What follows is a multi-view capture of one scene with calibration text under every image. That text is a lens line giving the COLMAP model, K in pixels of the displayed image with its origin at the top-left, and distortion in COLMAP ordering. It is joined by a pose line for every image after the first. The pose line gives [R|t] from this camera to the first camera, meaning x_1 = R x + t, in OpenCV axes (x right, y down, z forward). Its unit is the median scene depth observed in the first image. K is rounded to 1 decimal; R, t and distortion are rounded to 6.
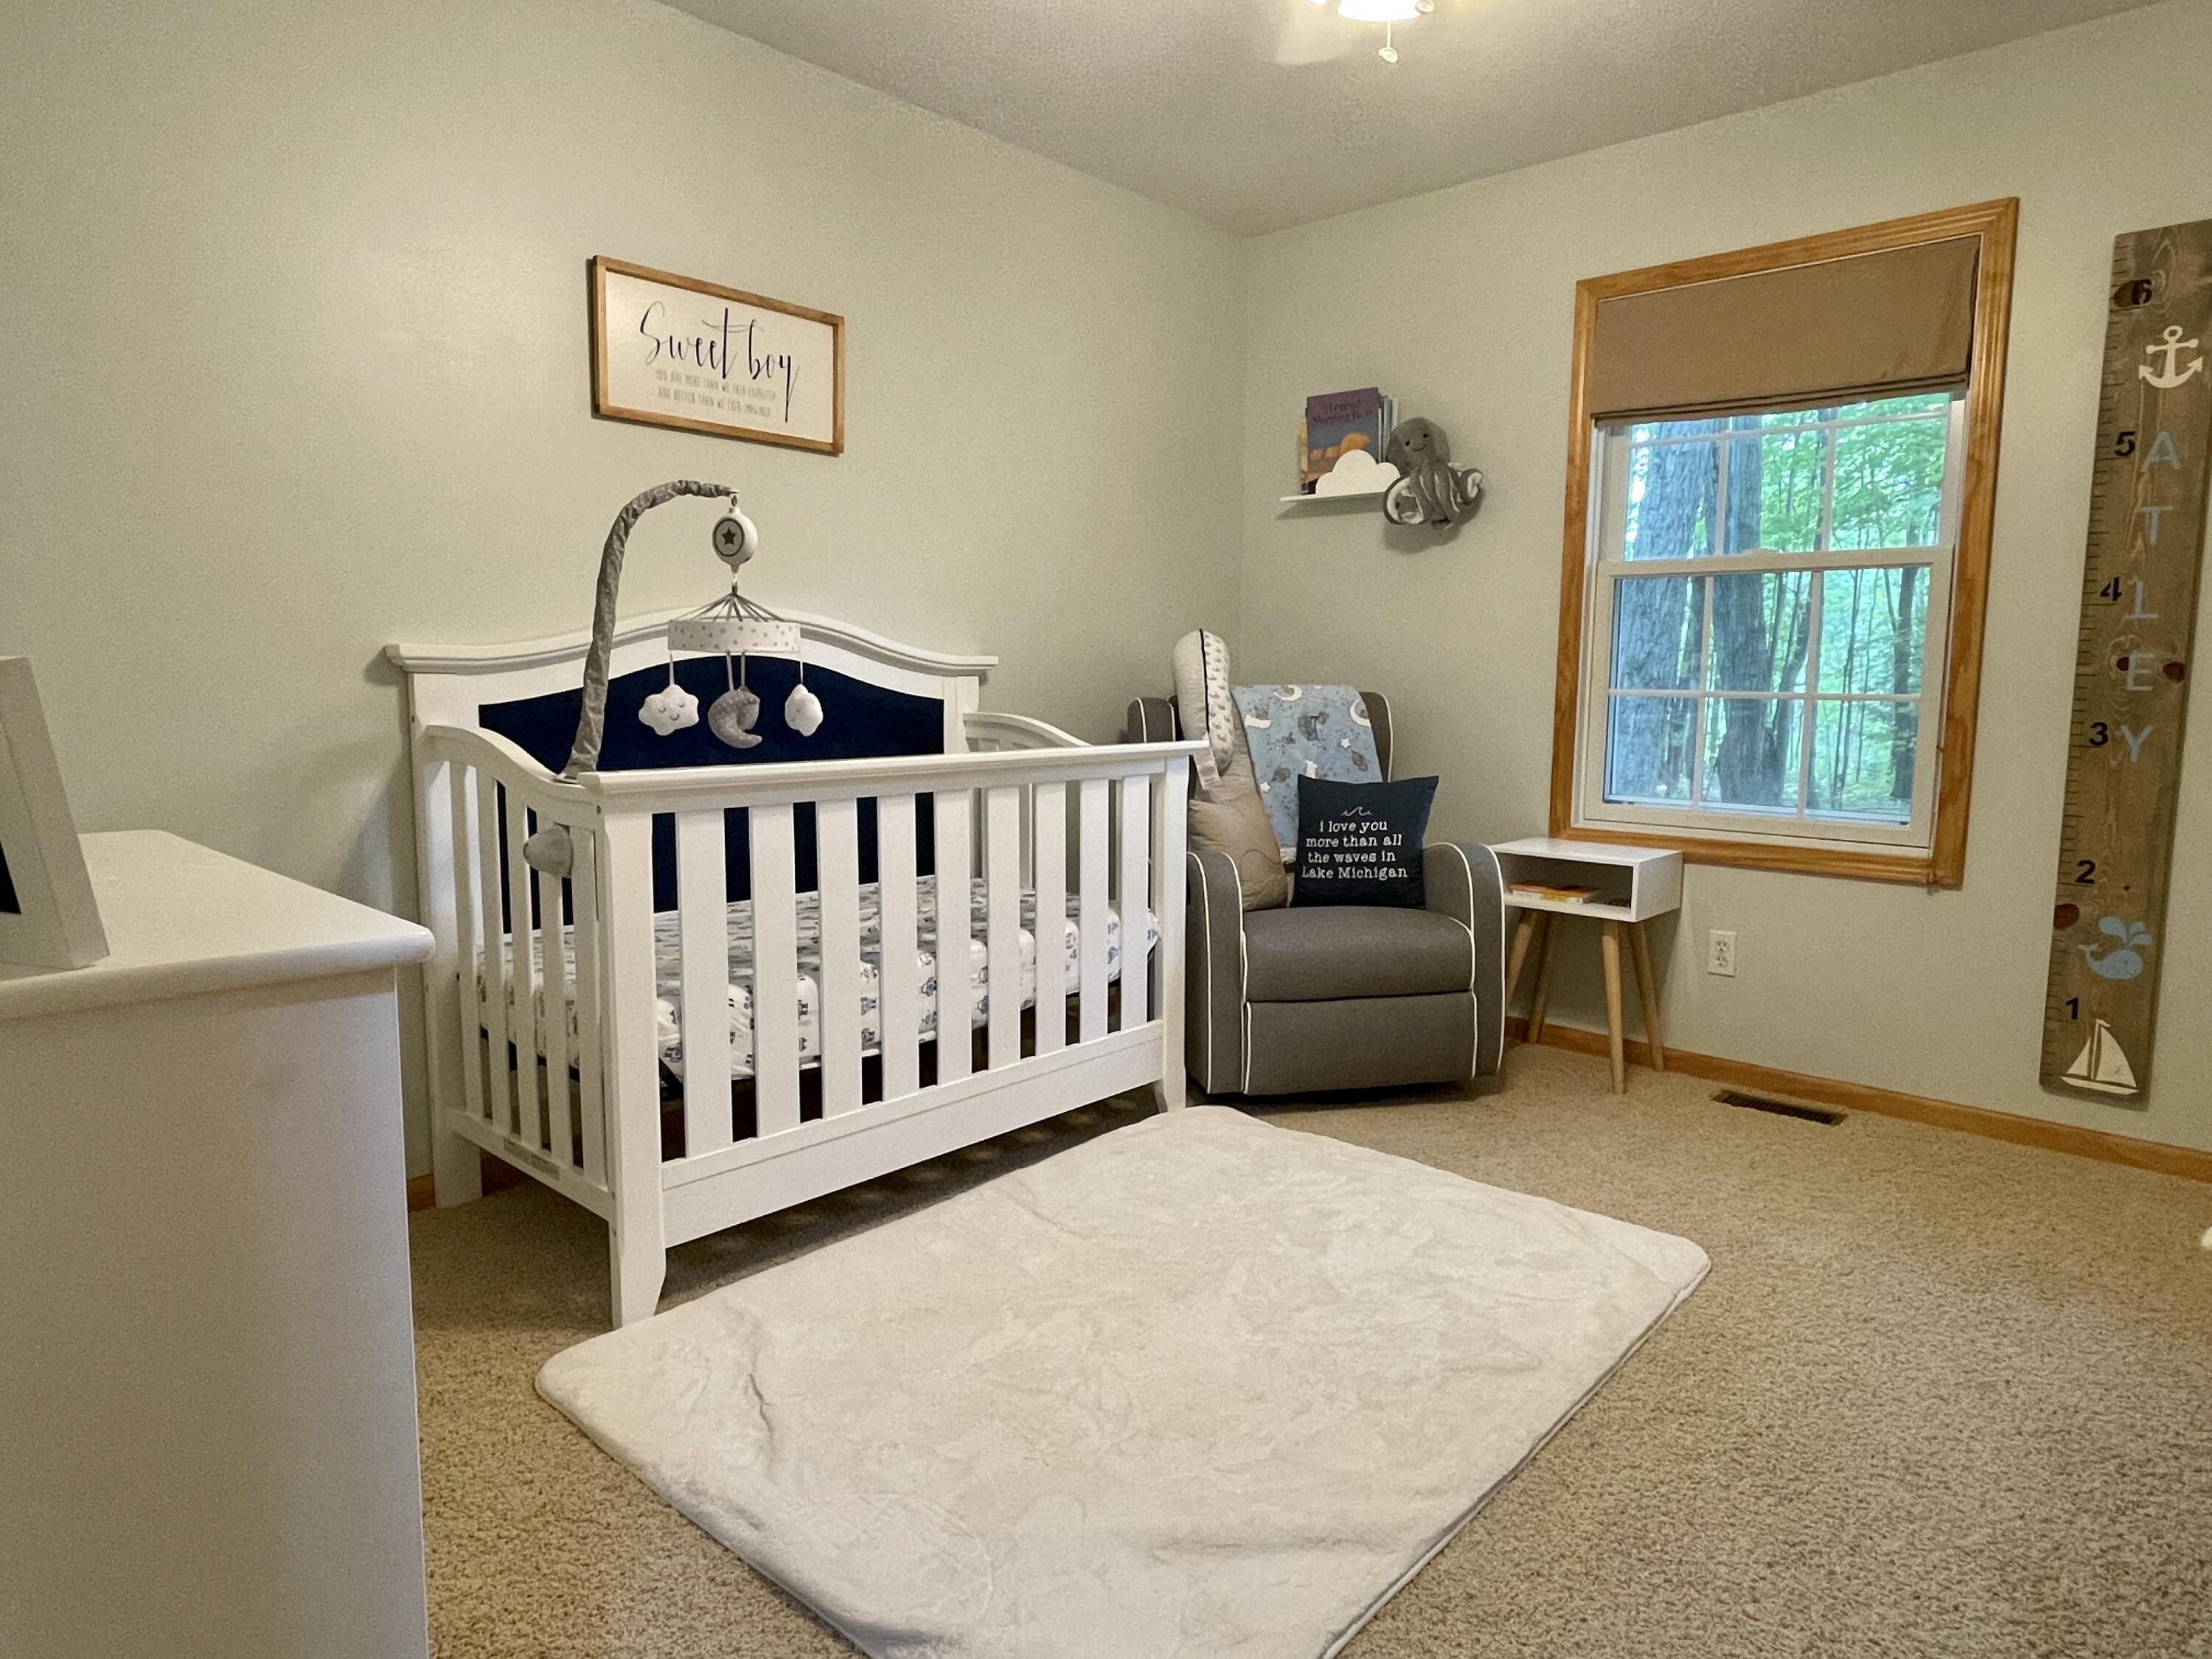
lens RADIAL K [[1318.3, 0, 1102.2], [0, 1318.3, 825.9], [0, 0, 1]] dist [-0.014249, 0.009818]
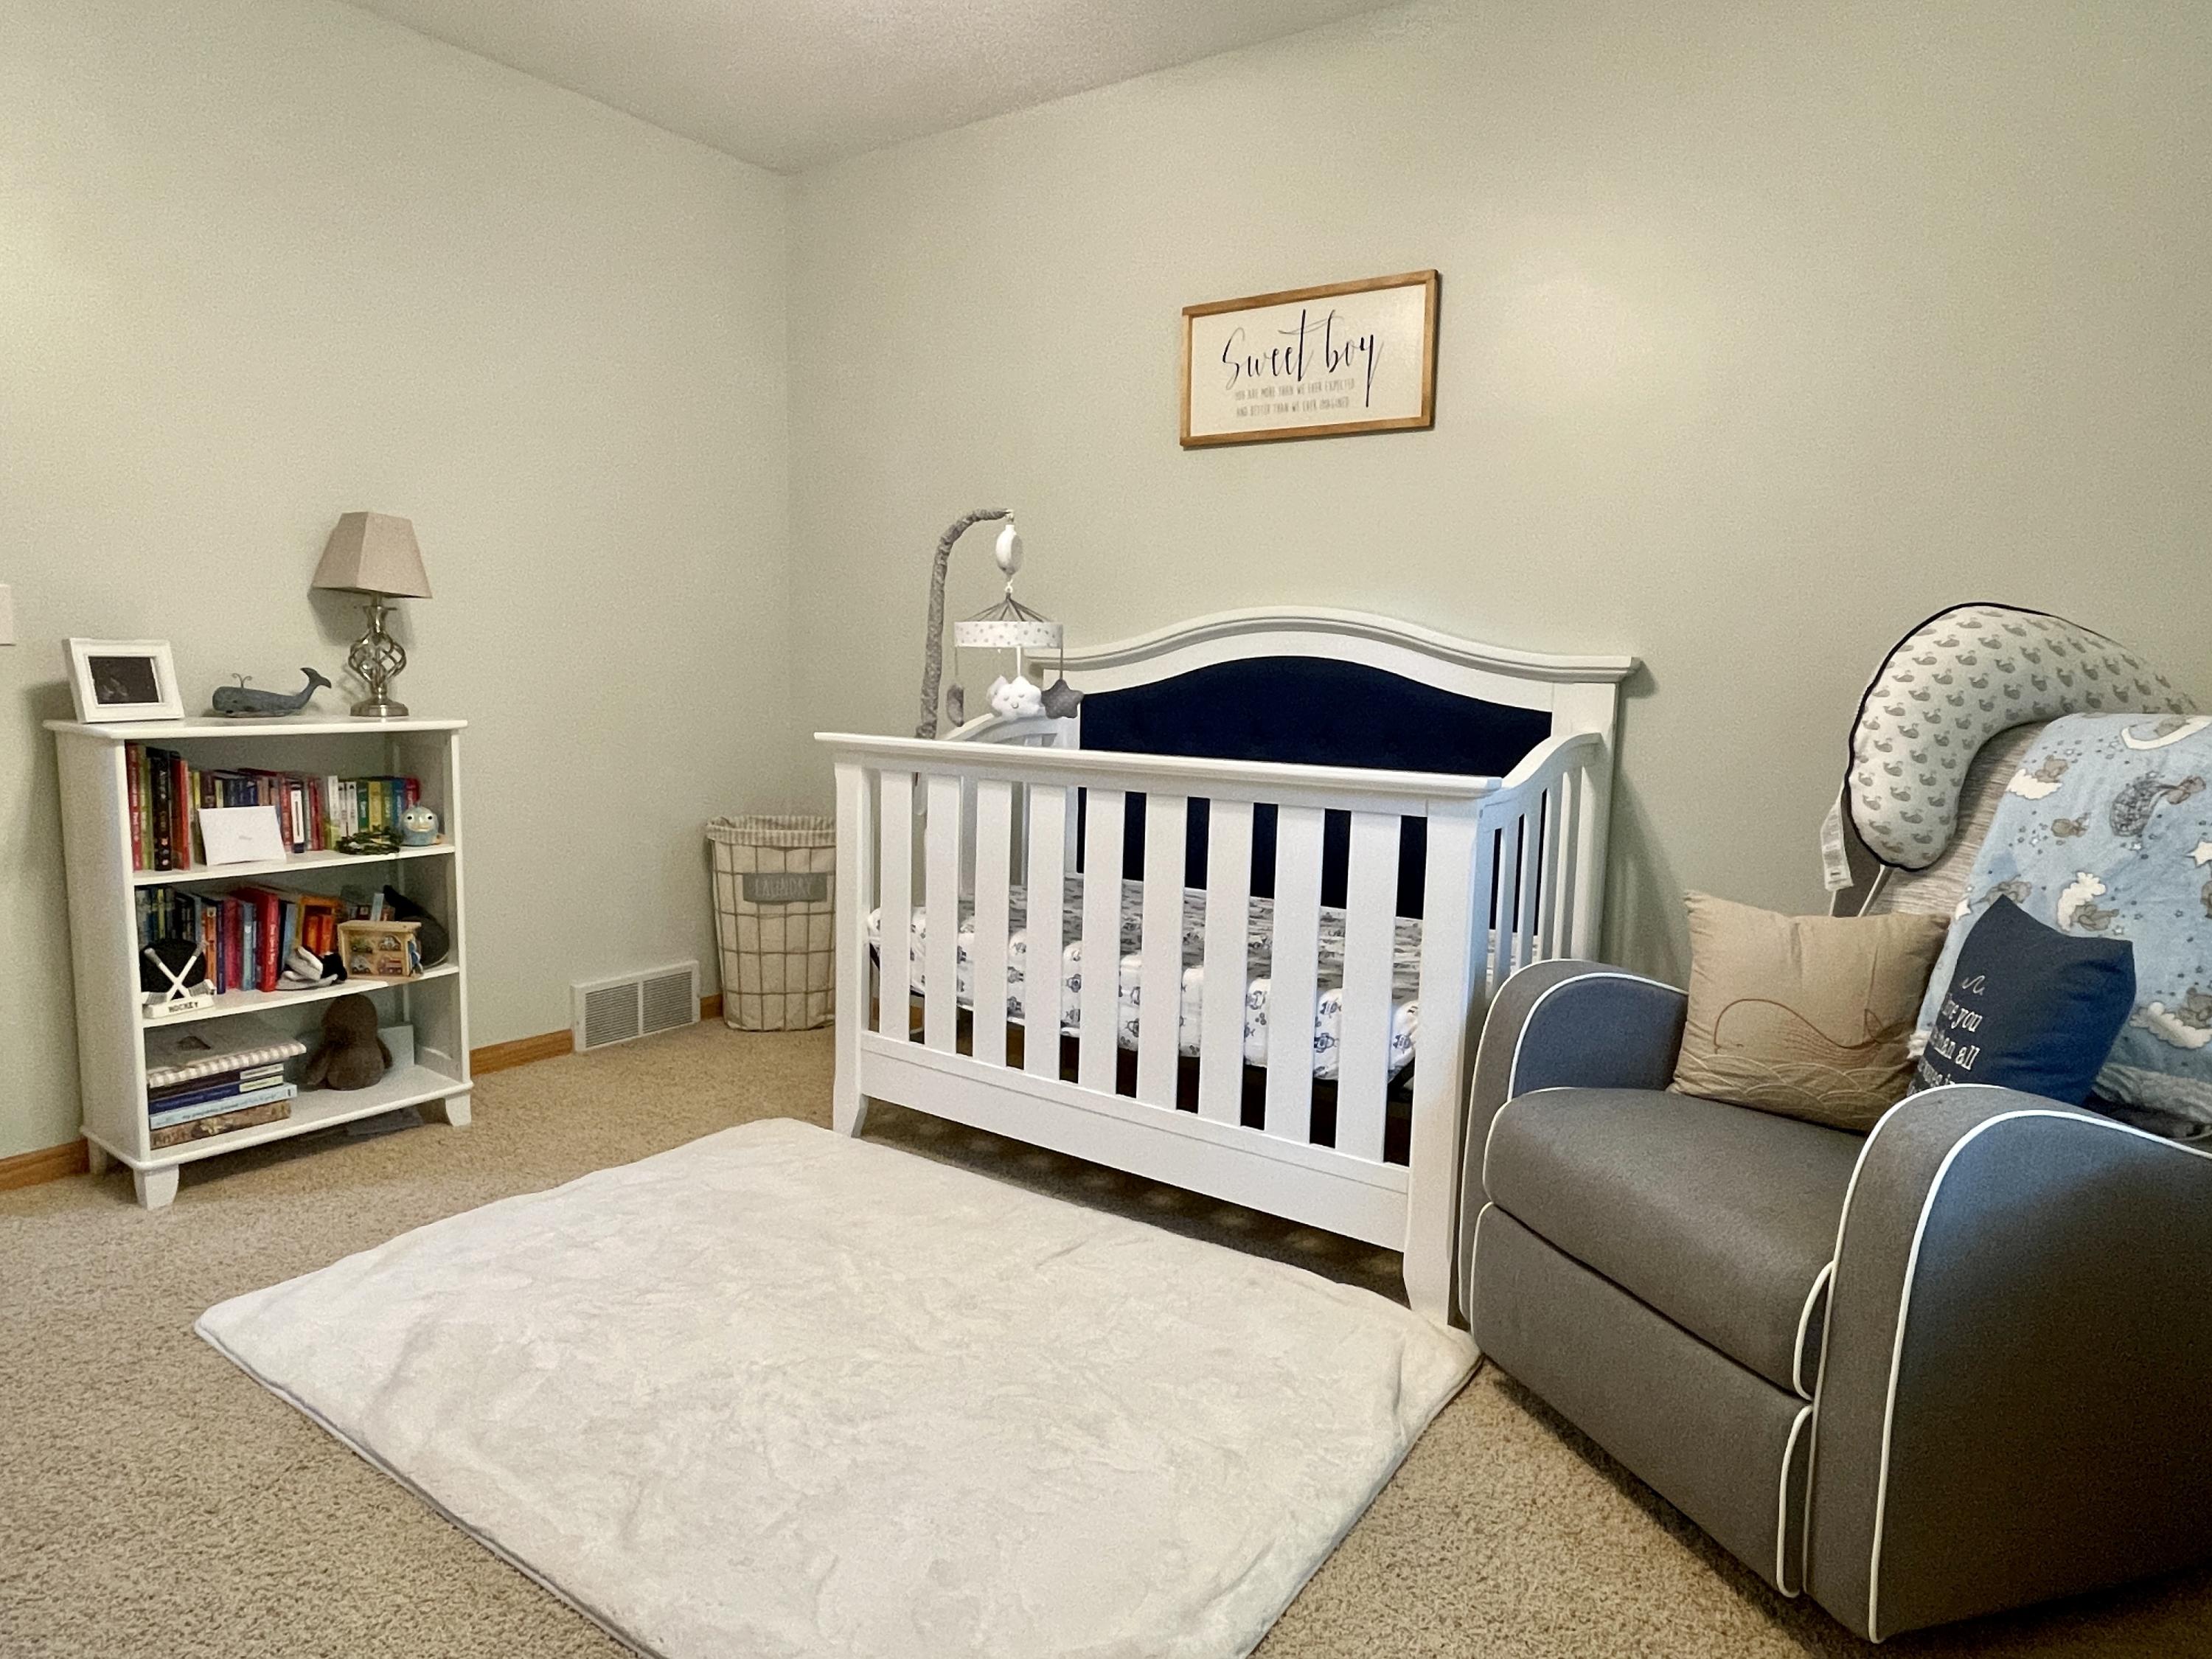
lens RADIAL K [[1318.3, 0, 1097.3], [0, 1318.3, 821.0], [0, 0, 1]] dist [-0.014249, 0.009818]
pose [[0.110005, 0.113487, -0.987431, 0.747217], [-0.134080, 0.986074, 0.098394, -0.088034], [0.984846, 0.121571, 0.123689, 0.781439]]
